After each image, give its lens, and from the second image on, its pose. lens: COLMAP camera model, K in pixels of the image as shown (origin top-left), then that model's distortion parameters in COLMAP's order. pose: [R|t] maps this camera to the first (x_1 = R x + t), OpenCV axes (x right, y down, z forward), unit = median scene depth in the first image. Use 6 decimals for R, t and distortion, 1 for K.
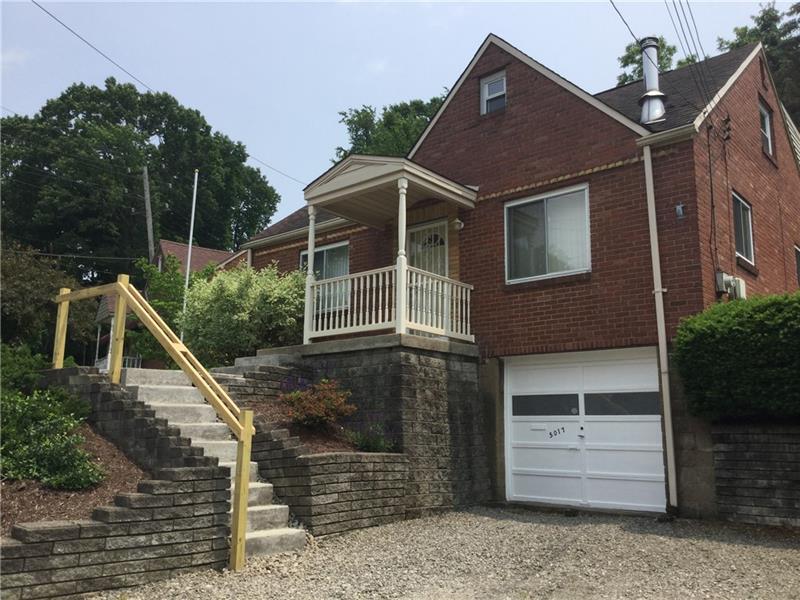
lens RADIAL K [[714.2, 0, 400.0], [0, 714.2, 300.0], [0, 0, 1]] dist [0.145950, -0.288084]
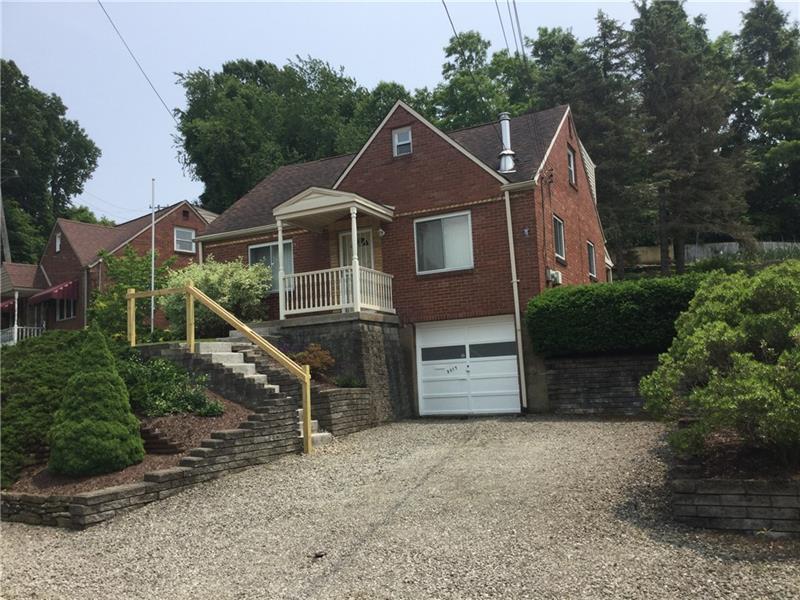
lens RADIAL K [[714.2, 0, 400.0], [0, 714.2, 300.0], [0, 0, 1]] dist [0.145950, -0.288084]
pose [[0.967203, -0.029684, 0.252263, -0.283192], [0.012221, 0.997436, 0.070515, -0.080231], [-0.253710, -0.065119, 0.965086, -0.470395]]
